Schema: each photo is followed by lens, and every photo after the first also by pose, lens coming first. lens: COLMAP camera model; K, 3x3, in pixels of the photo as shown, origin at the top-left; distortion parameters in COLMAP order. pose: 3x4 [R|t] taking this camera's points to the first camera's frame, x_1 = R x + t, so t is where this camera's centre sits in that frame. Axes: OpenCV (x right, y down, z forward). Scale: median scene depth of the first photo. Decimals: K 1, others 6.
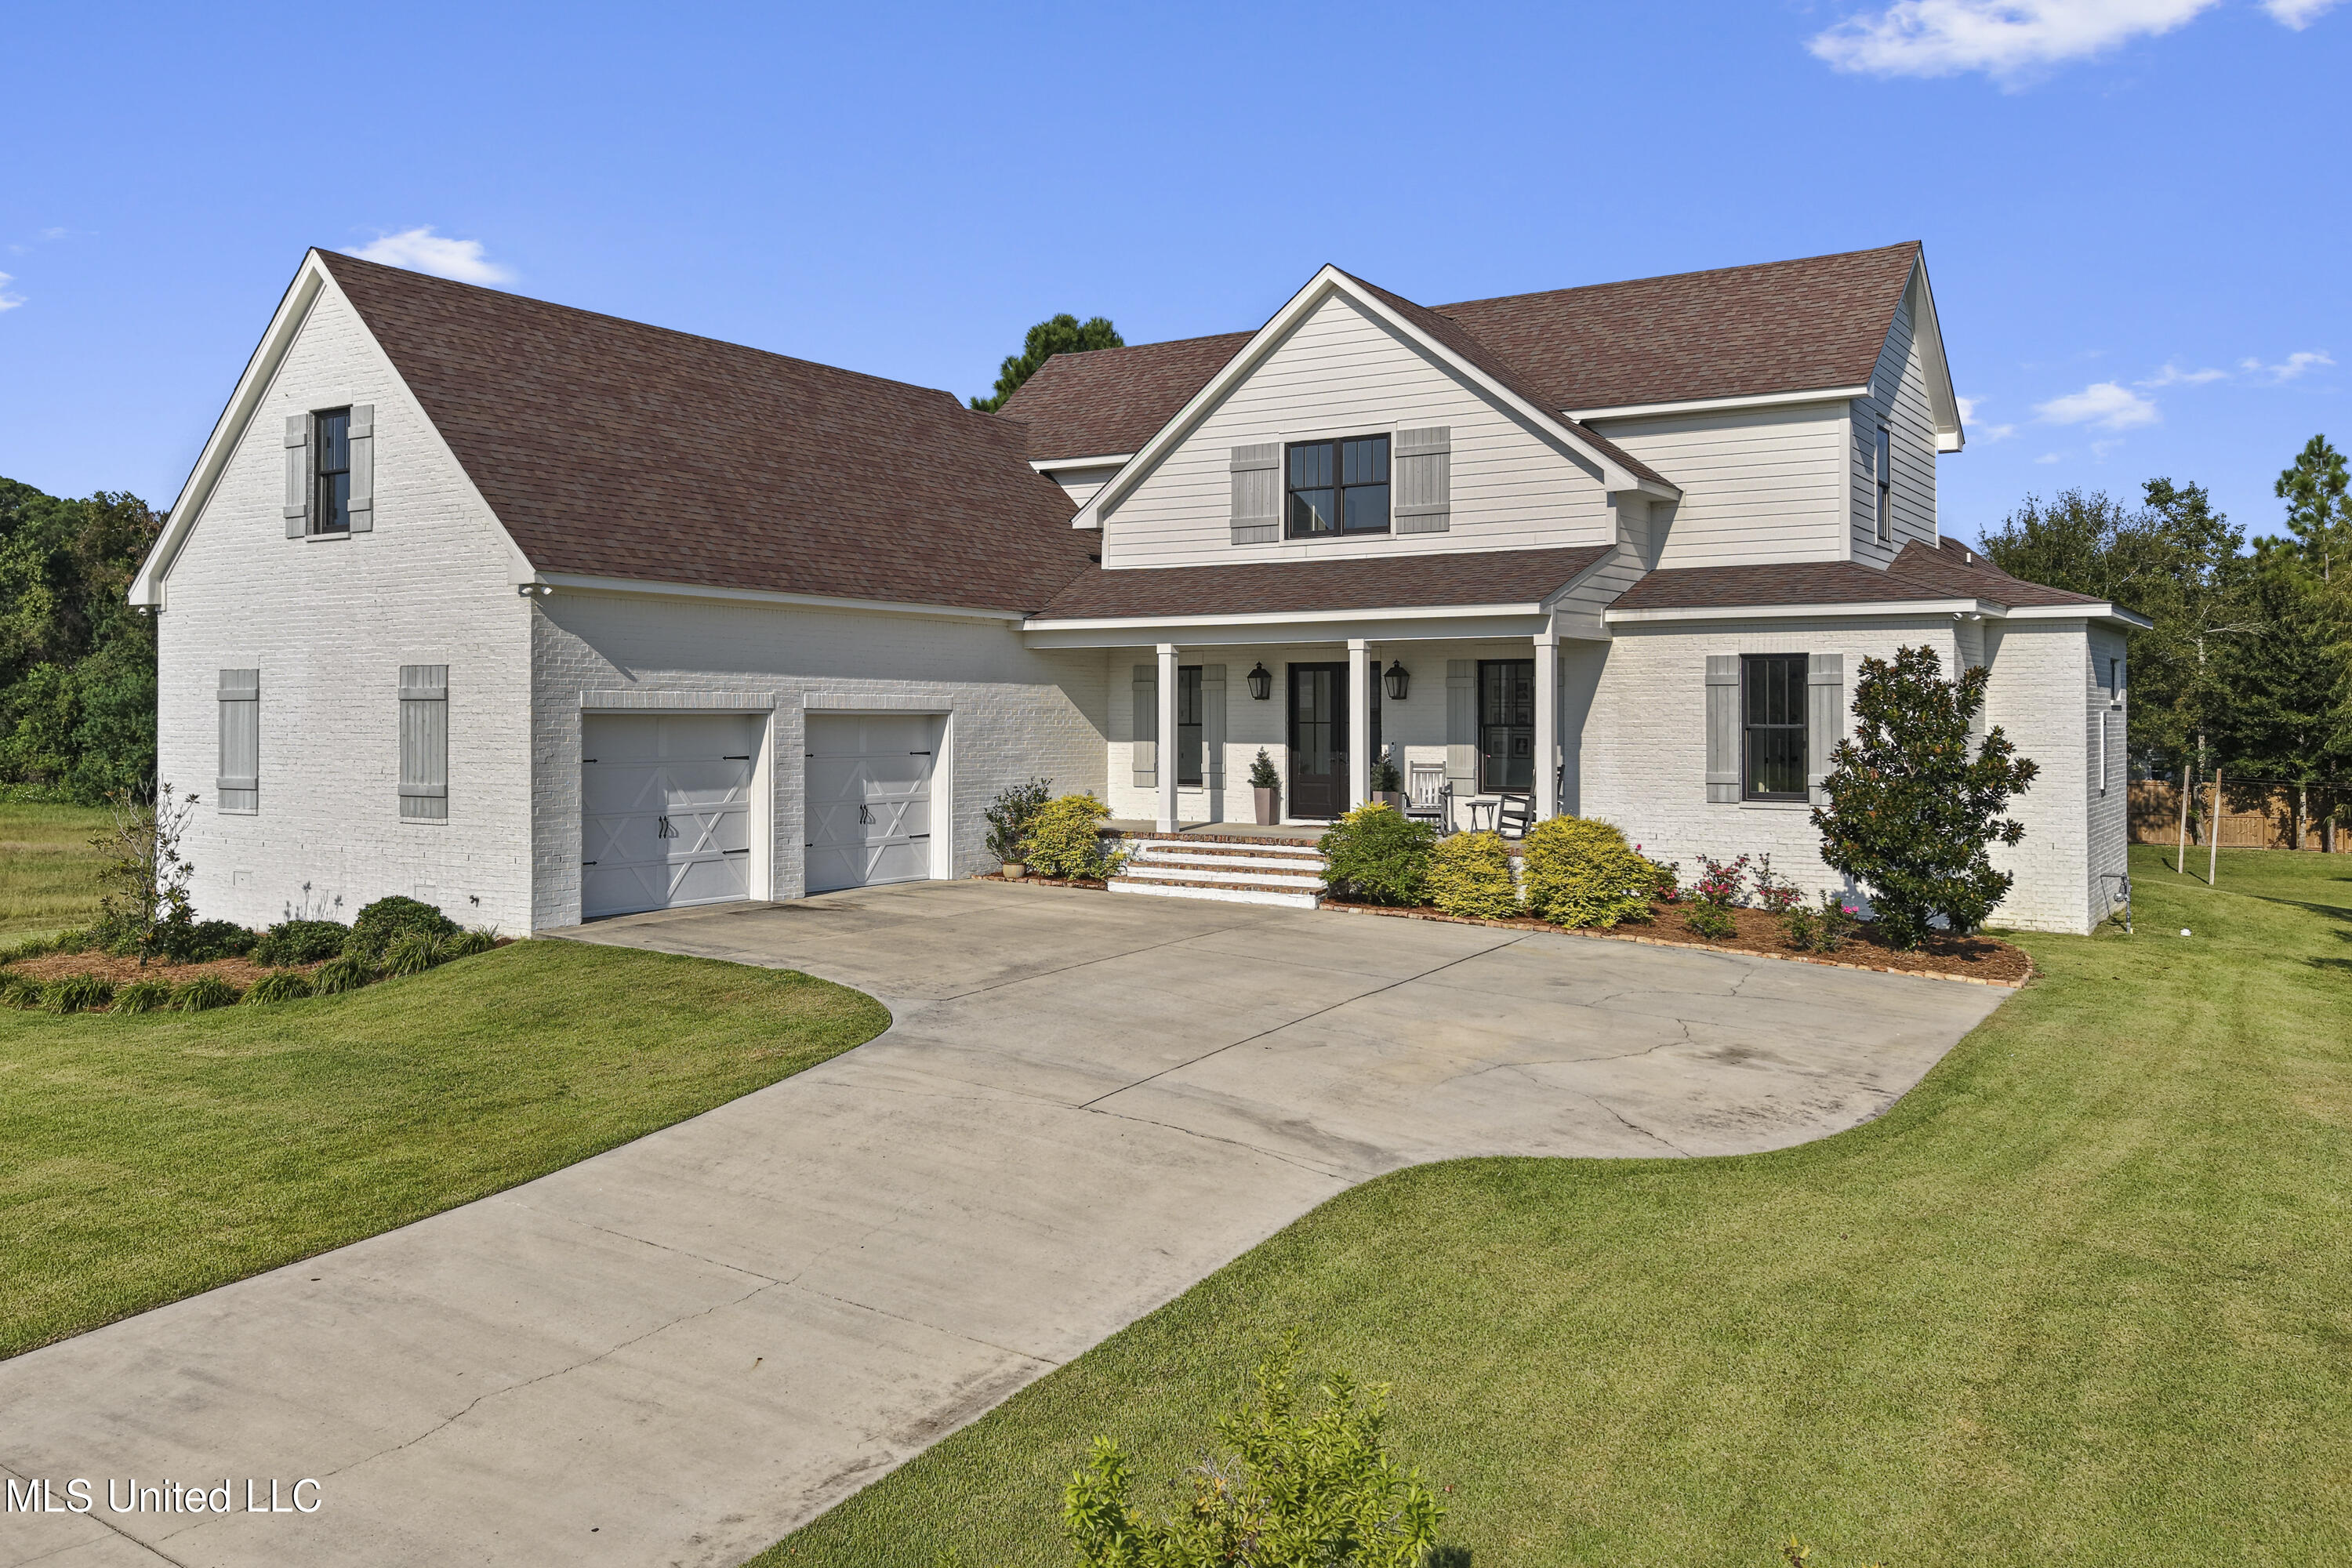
lens RADIAL K [[1869.4, 0, 1094.9], [0, 1869.4, 688.3], [0, 0, 1]] dist [0.053808, -0.041843]
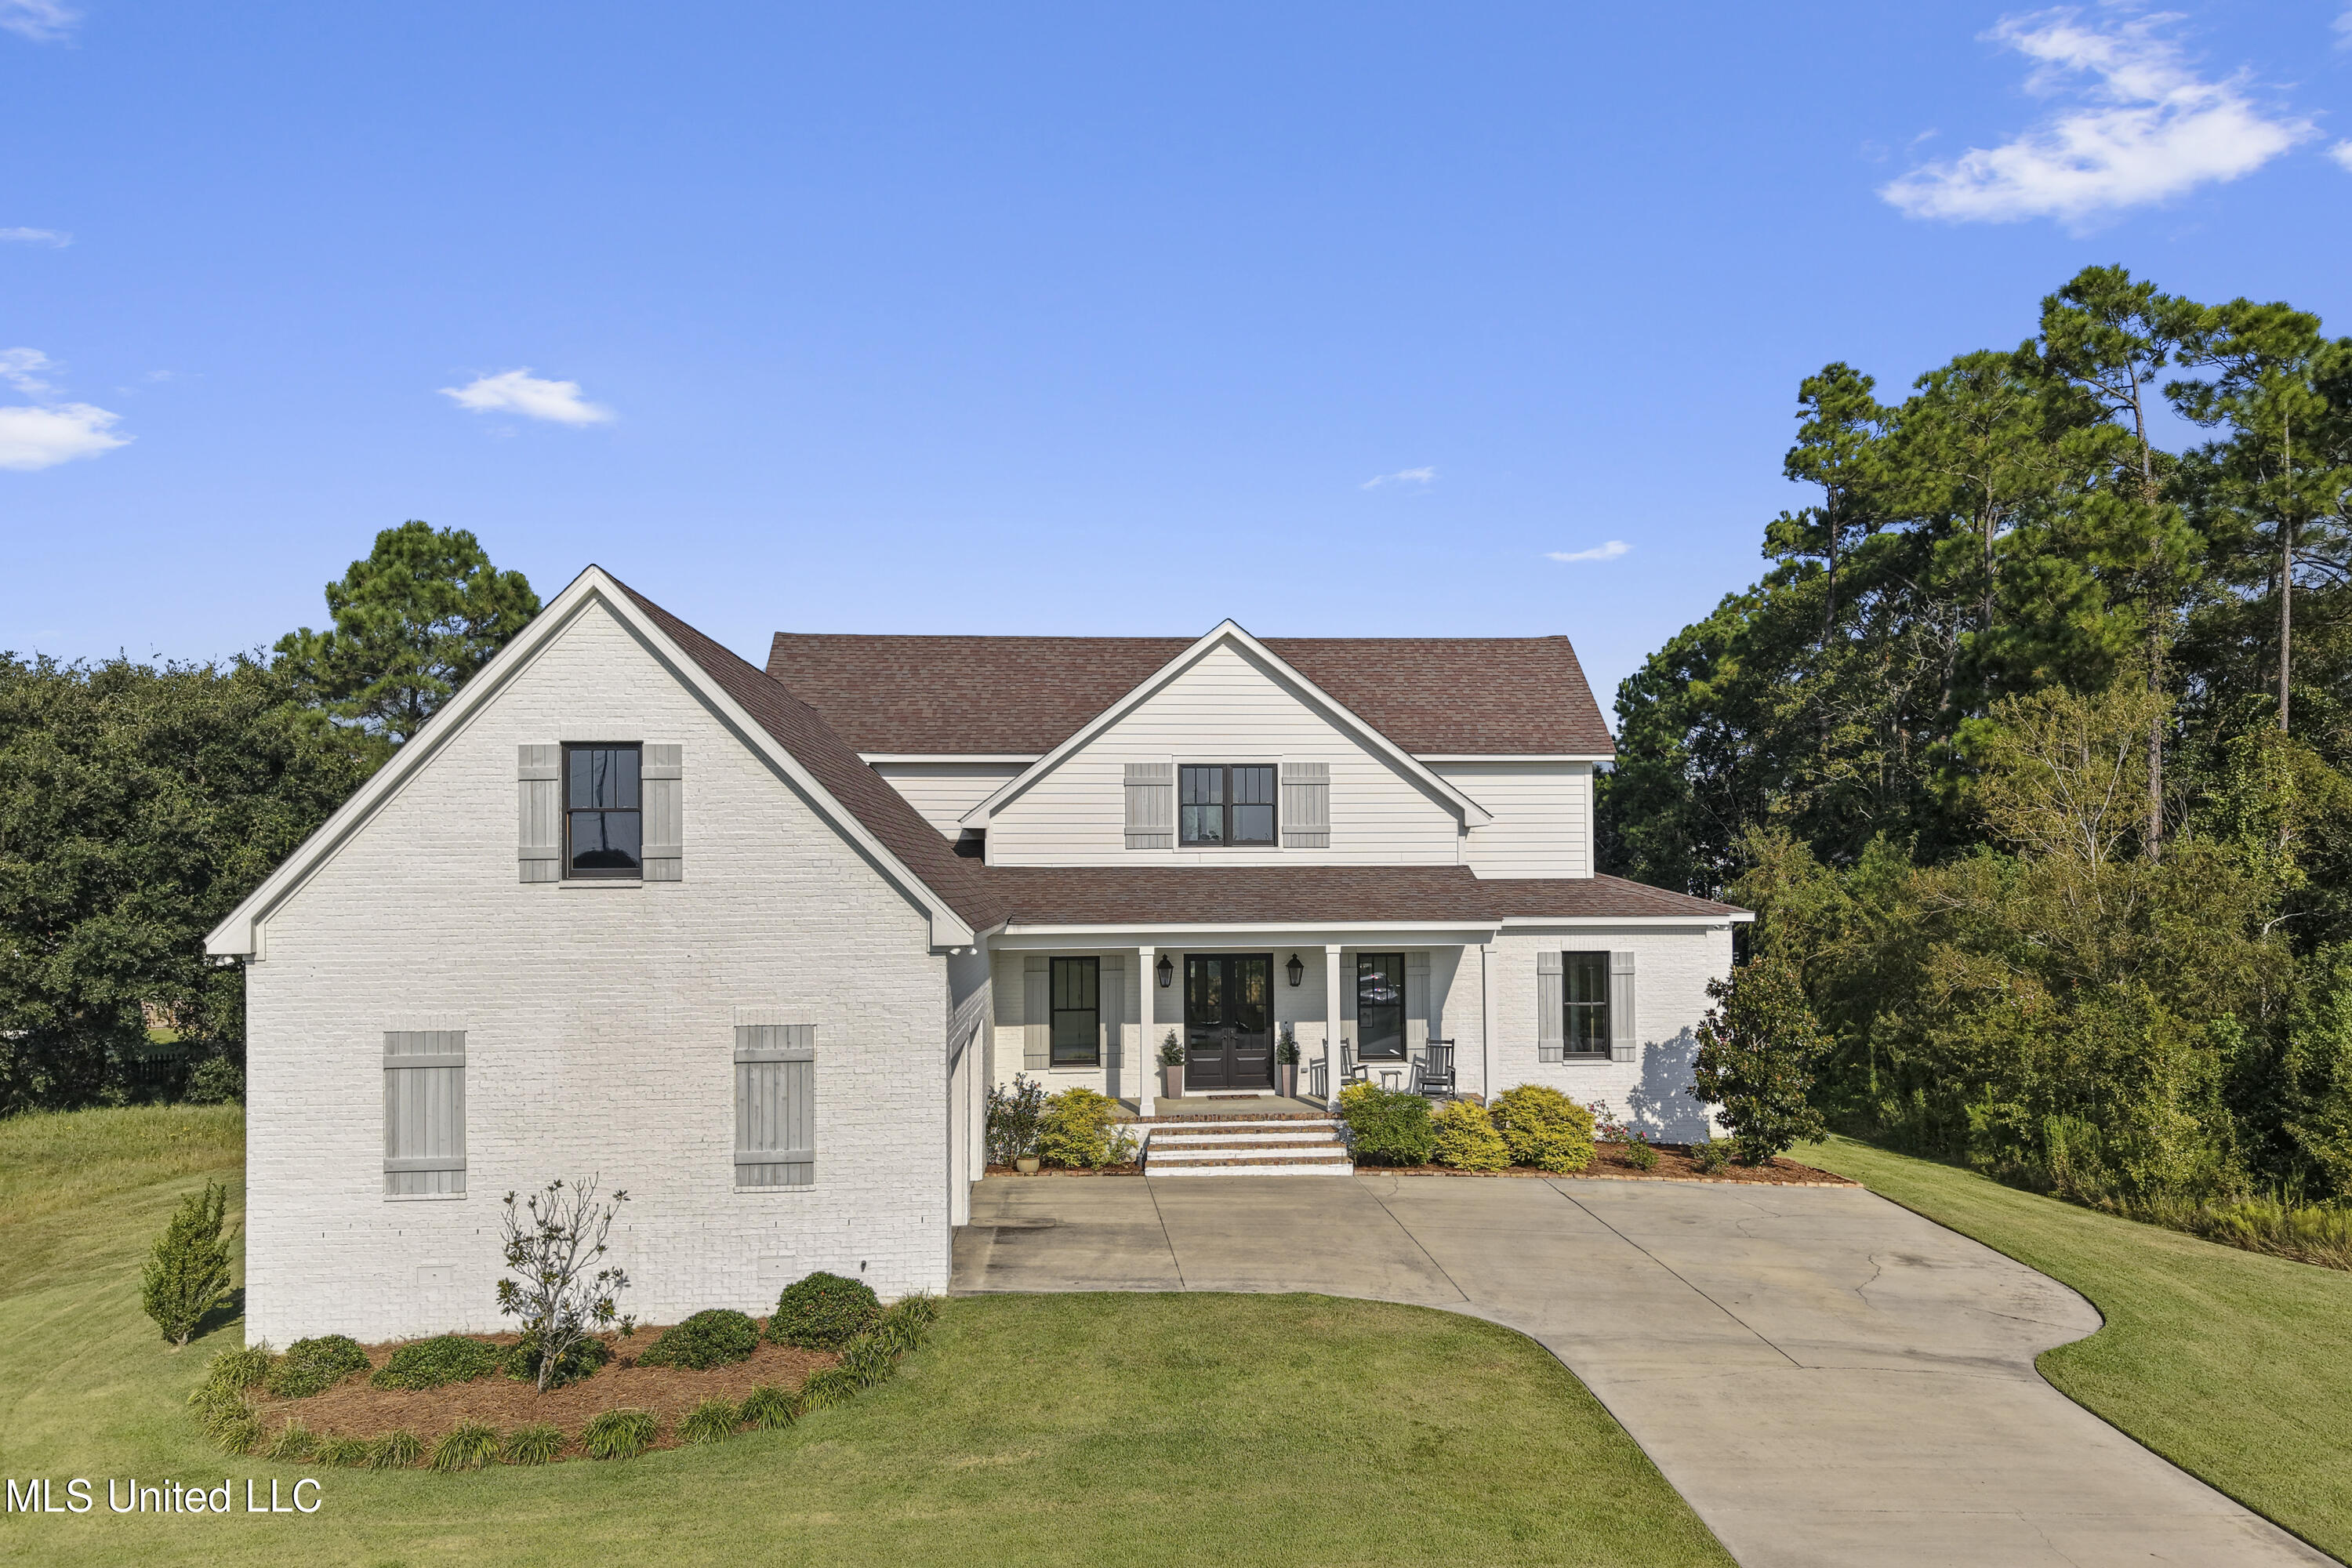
lens RADIAL K [[1869.4, 0, 1247.9], [0, 1869.4, 838.2], [0, 0, 1]] dist [0.053808, -0.041843]
pose [[0.771674, 0.005298, 0.635997, -0.641630], [-0.000697, 0.999972, -0.007483, -0.082686], [-0.636018, 0.005331, 0.771656, 0.094170]]
